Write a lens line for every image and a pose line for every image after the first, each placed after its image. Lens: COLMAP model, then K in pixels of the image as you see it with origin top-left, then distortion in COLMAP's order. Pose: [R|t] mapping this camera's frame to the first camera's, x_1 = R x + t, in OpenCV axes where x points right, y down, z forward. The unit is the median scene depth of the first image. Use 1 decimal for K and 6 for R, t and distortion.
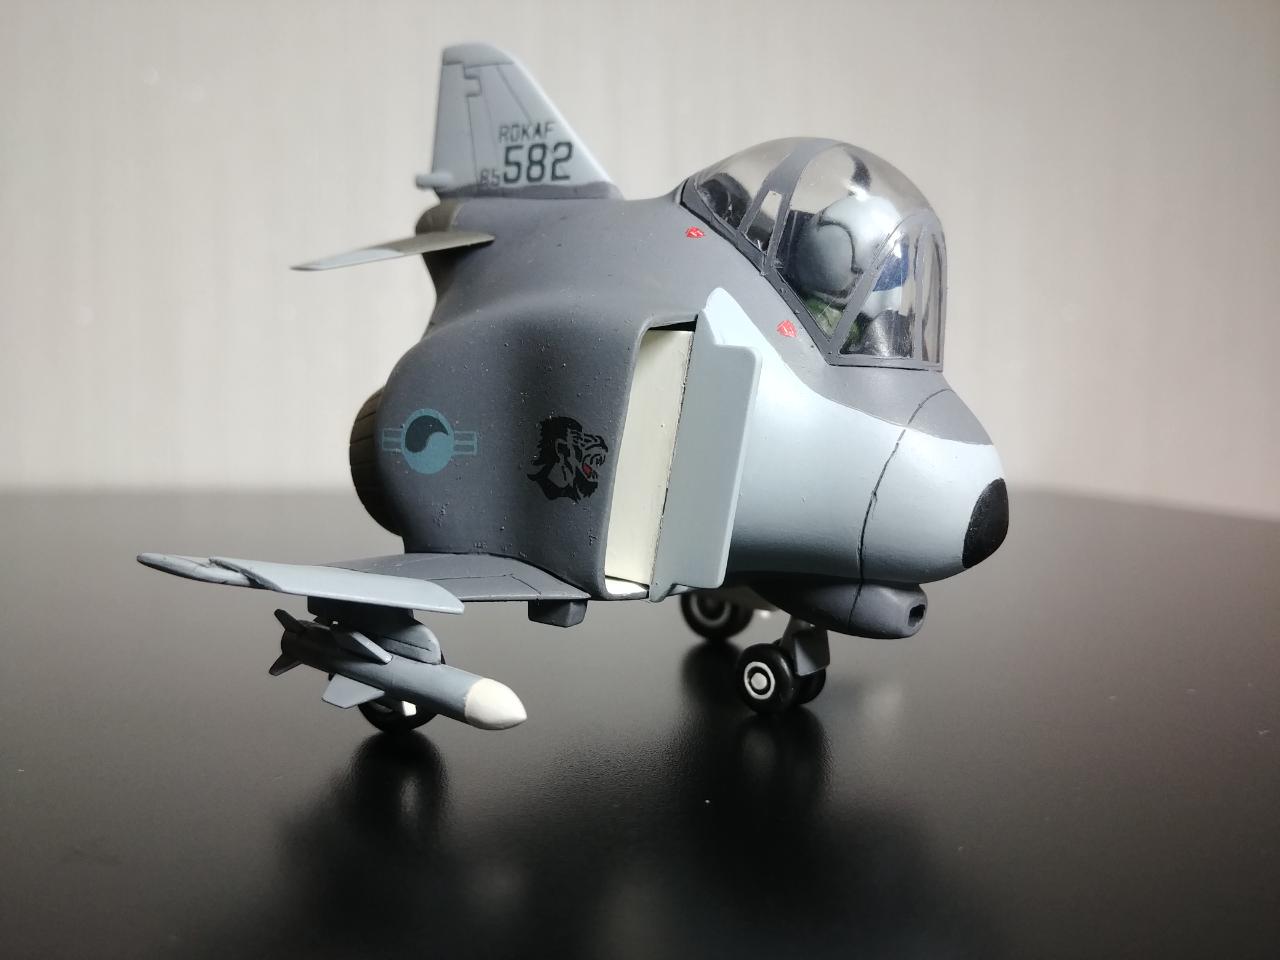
lens RADIAL K [[1188.3, 0, 640.0], [0, 1188.3, 480.0], [0, 0, 1]] dist [0.127898, -0.002577]
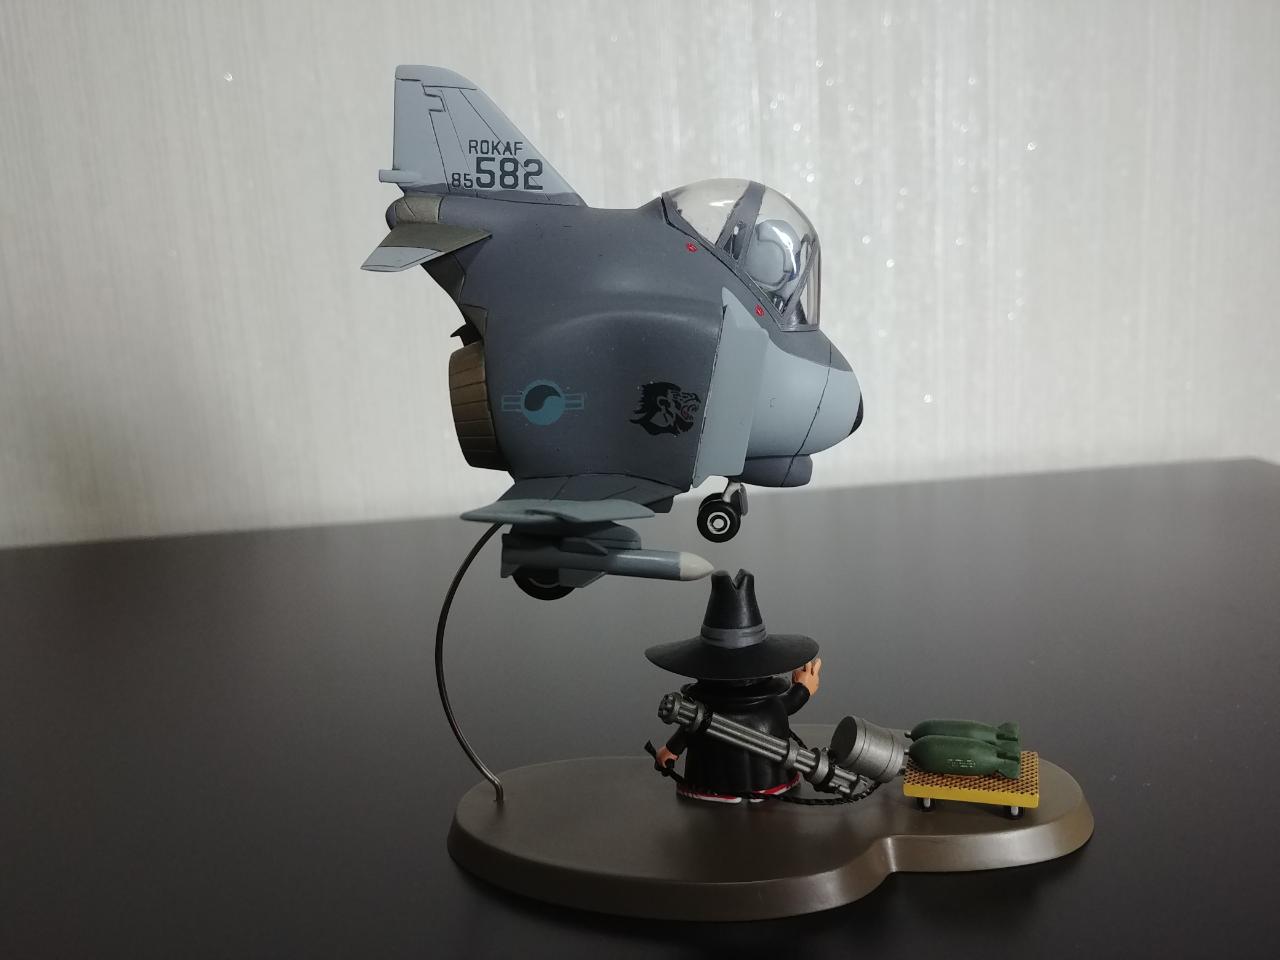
lens RADIAL K [[1188.3, 0, 640.0], [0, 1188.3, 480.0], [0, 0, 1]] dist [0.127898, -0.002577]
pose [[0.813860, -0.158152, 0.559124, -0.871003], [0.058658, 0.979693, 0.191729, -0.202552], [-0.578092, -0.123244, 0.806611, -0.225721]]
